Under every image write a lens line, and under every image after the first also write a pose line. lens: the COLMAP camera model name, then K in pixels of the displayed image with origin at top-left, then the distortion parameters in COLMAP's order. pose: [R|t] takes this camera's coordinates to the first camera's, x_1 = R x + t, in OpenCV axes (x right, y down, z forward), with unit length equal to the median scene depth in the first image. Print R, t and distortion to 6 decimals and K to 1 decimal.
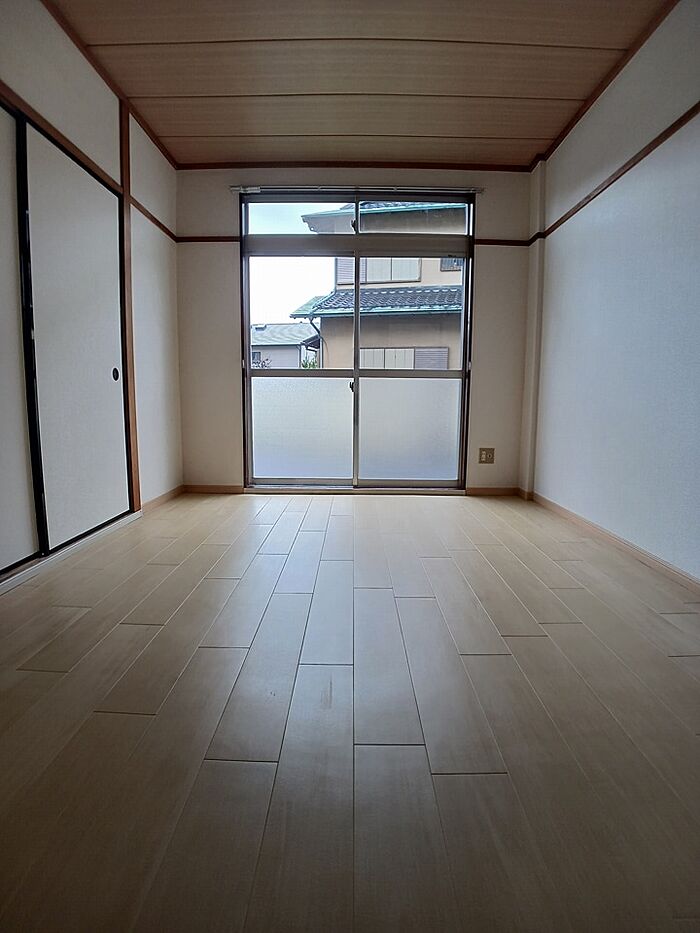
lens RADIAL K [[513.0, 0, 350.0], [0, 513.0, 466.5], [0, 0, 1]] dist [-0.094665, 0.016760]
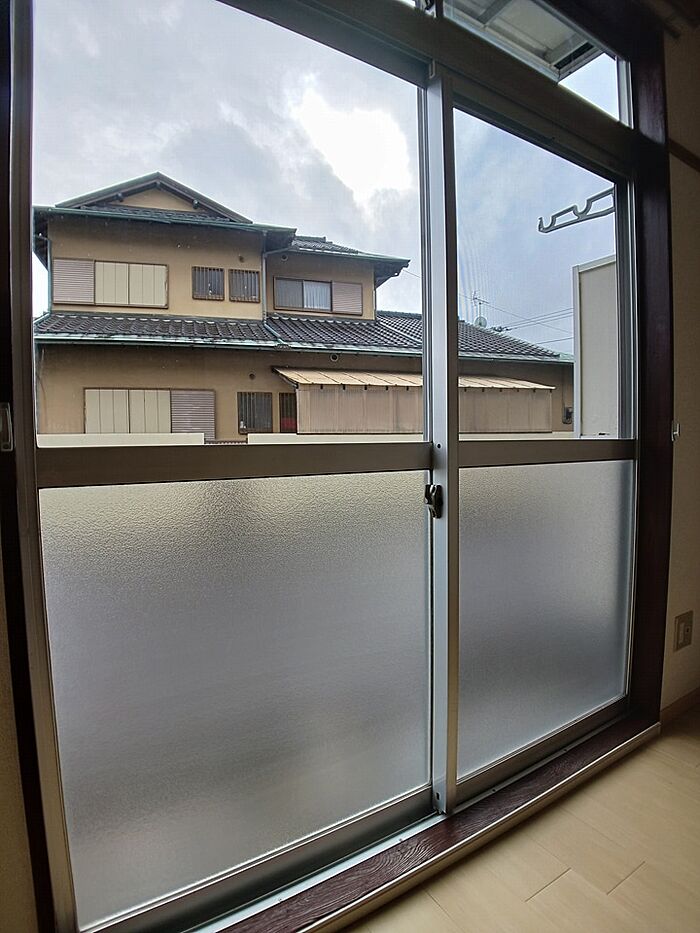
lens RADIAL K [[513.0, 0, 350.0], [0, 513.0, 466.5], [0, 0, 1]] dist [-0.094665, 0.016760]
pose [[0.846150, -0.038558, 0.531548, -0.208033], [0.083392, 0.994673, -0.060595, -0.161786], [-0.526380, 0.095599, 0.844858, 0.753615]]
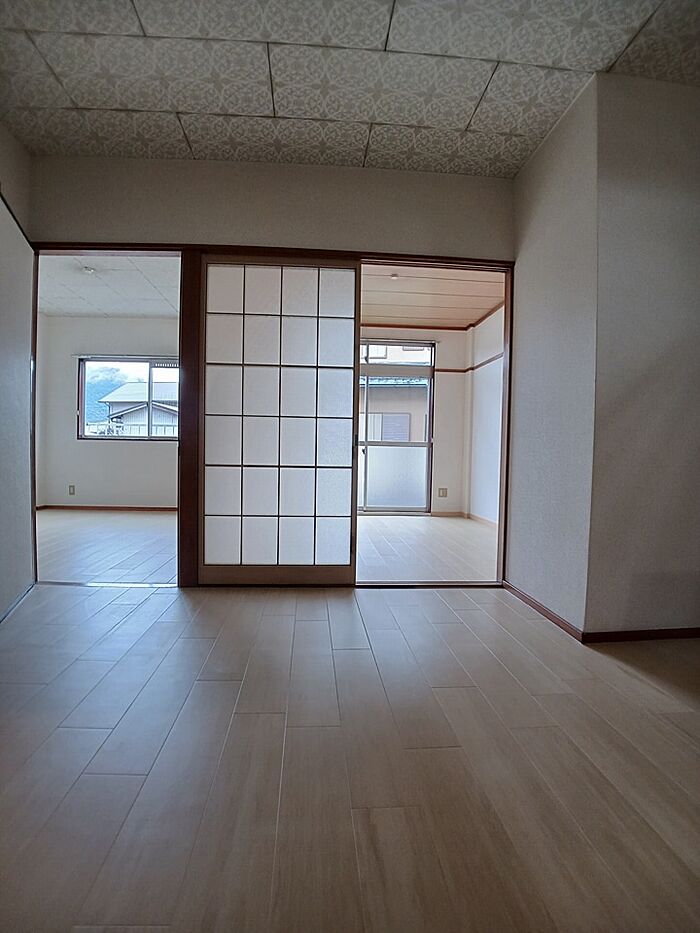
lens RADIAL K [[513.0, 0, 350.0], [0, 513.0, 466.5], [0, 0, 1]] dist [-0.094665, 0.016760]
pose [[0.996451, 0.010044, 0.083578, -0.178906], [-0.001137, 0.994372, -0.105934, 0.070098], [-0.084172, 0.105463, 0.990855, -0.654514]]
